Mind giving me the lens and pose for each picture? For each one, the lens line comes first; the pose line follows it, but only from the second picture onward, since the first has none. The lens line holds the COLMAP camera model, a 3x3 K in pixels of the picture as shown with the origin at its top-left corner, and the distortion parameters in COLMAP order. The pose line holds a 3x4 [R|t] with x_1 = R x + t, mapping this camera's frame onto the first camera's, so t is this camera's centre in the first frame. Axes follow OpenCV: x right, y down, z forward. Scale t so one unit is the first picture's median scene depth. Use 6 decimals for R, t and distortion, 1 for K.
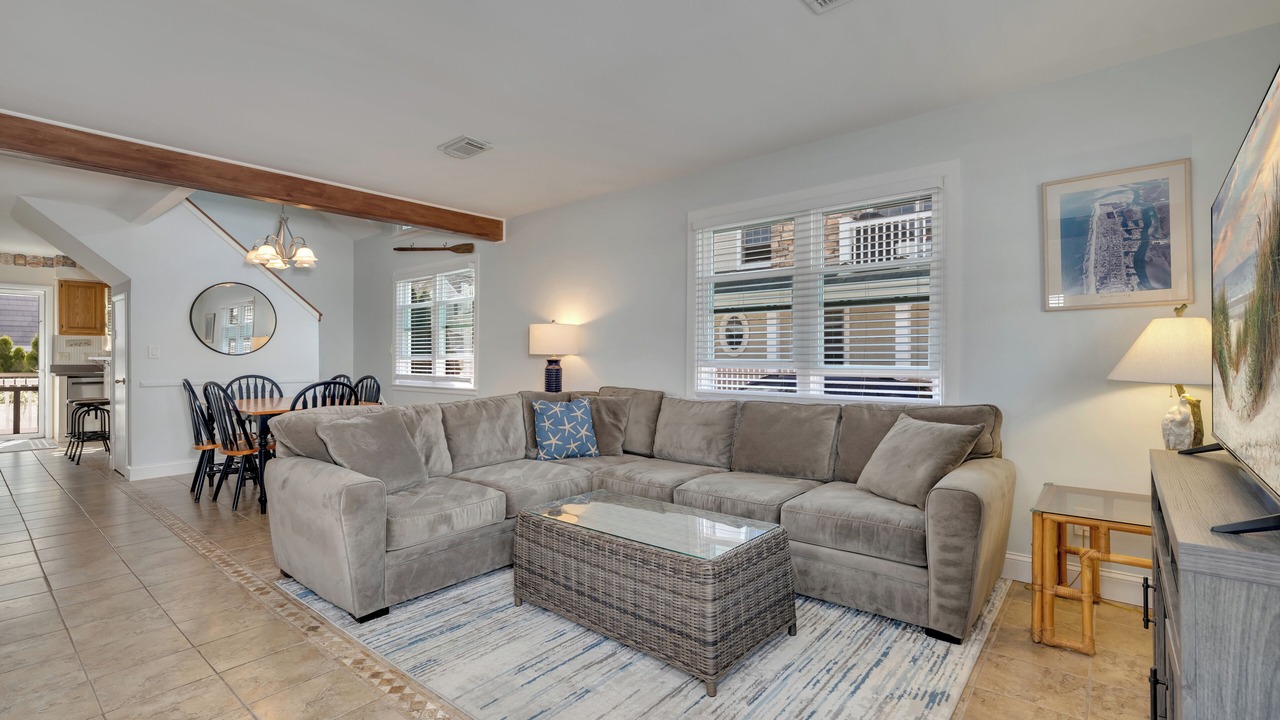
lens RADIAL K [[575.2, 0, 640.0], [0, 575.2, 360.0], [0, 0, 1]] dist [0.001090, -0.000038]
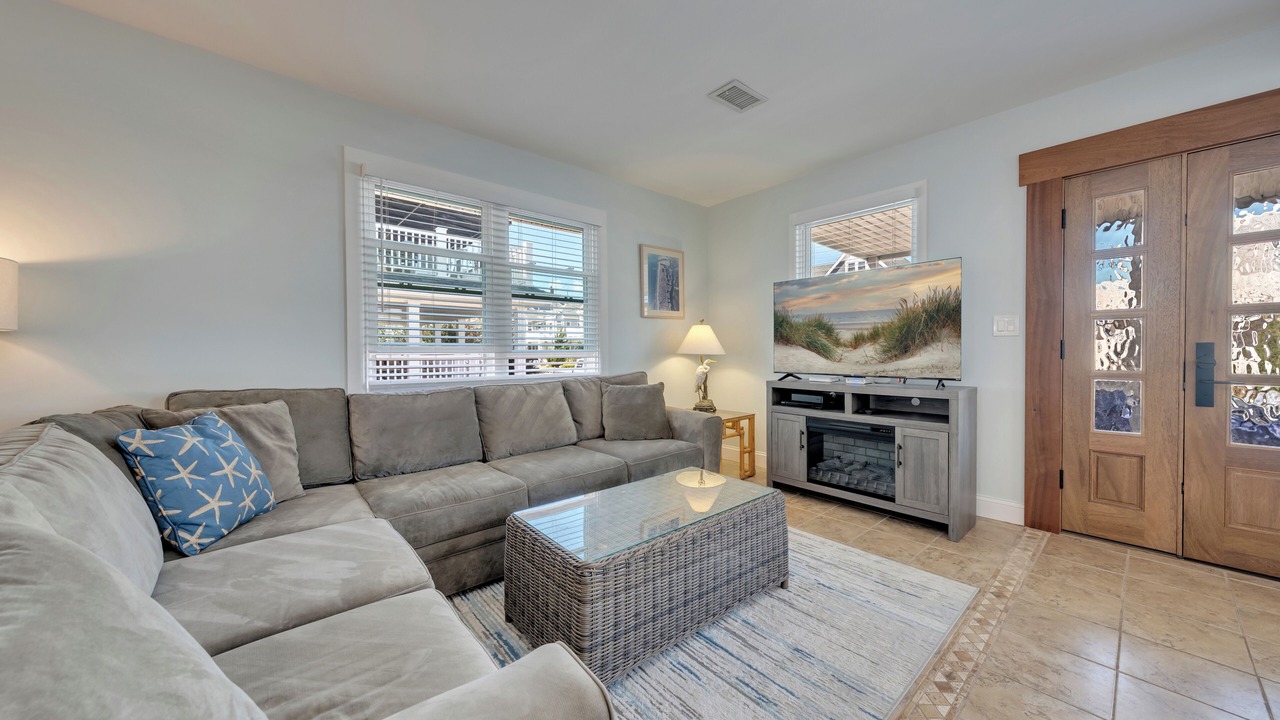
lens RADIAL K [[442.5, 0, 640.0], [0, 442.5, 360.0], [0, 0, 1]] dist [-0.001734, -0.000103]
pose [[0.157758, -0.022928, 0.987212, -0.658393], [0.007188, 0.999731, 0.022070, 0.016446], [-0.987452, 0.003614, 0.157881, 0.818755]]
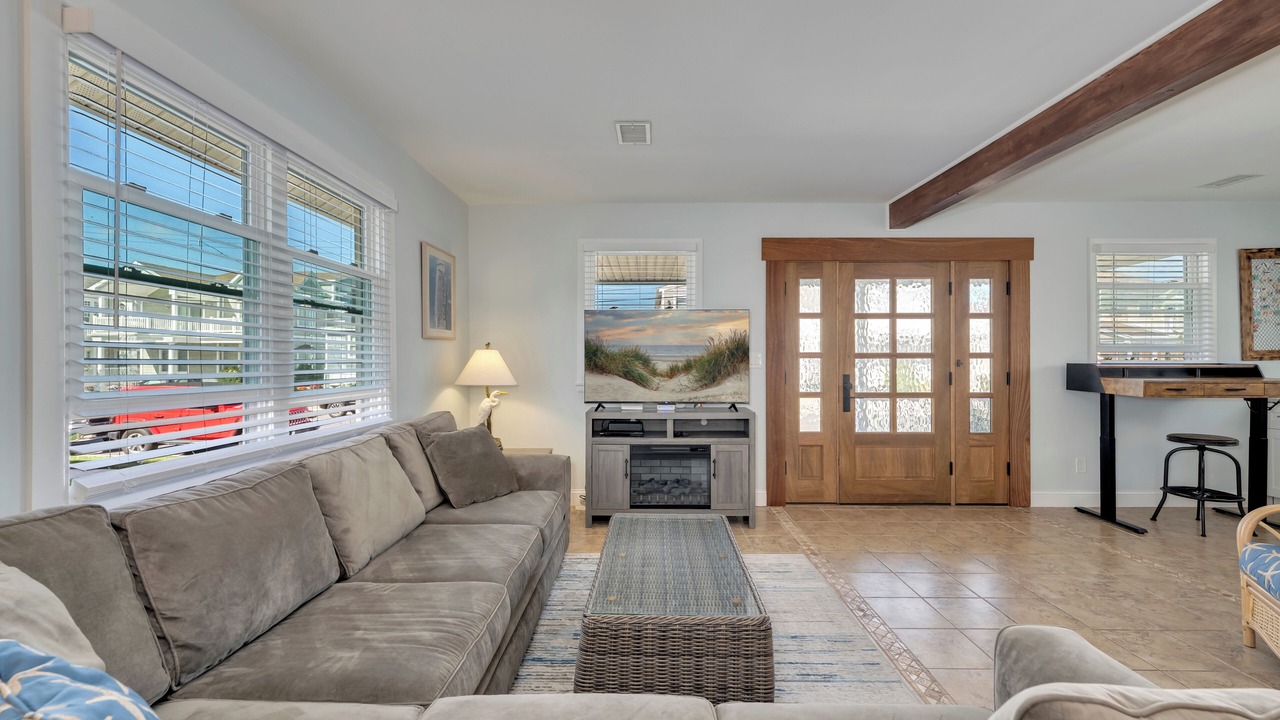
lens RADIAL K [[521.5, 0, 640.0], [0, 521.5, 360.0], [0, 0, 1]] dist [0.000589, 0.000129]
pose [[-0.629856, 0.002406, 0.776708, -0.558151], [0.004644, 0.999989, 0.000668, -0.035004], [-0.776698, 0.004028, -0.629860, 1.421160]]
